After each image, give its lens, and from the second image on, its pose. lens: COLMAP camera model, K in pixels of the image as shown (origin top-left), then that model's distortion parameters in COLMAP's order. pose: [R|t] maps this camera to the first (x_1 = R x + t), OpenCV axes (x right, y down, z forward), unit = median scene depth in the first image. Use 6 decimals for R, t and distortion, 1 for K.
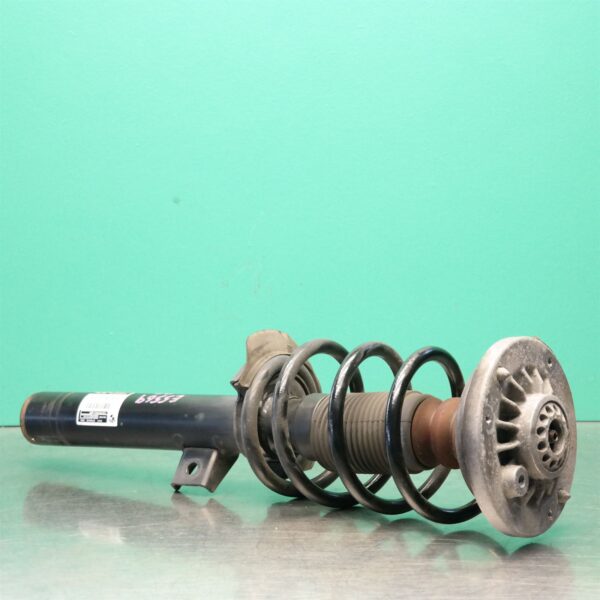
lens RADIAL K [[2045.0, 0, 299.6], [0, 2045.0, 299.2], [0, 0, 1]] dist [0.336116, 0.000000]
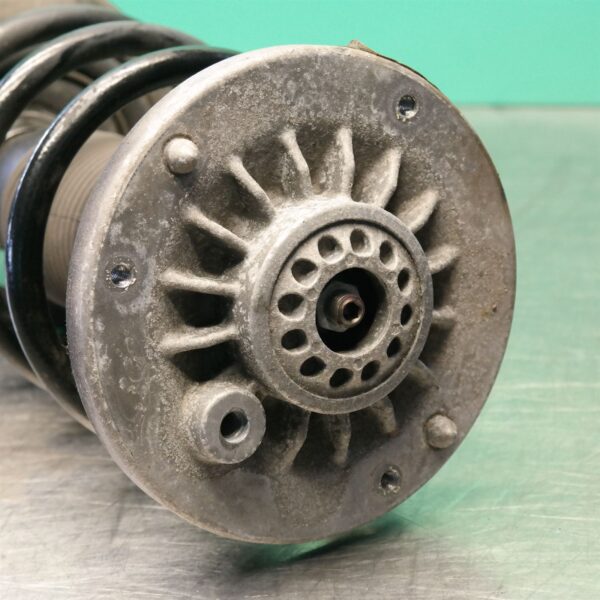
lens RADIAL K [[2045.0, 0, 300.3], [0, 2045.0, 301.3], [0, 0, 1]] dist [0.336116, 0.000000]
pose [[0.910322, 0.087795, -0.404482, 0.274029], [0.016072, 0.969010, 0.246499, -0.031039], [0.413588, -0.230895, 0.880700, 0.662298]]
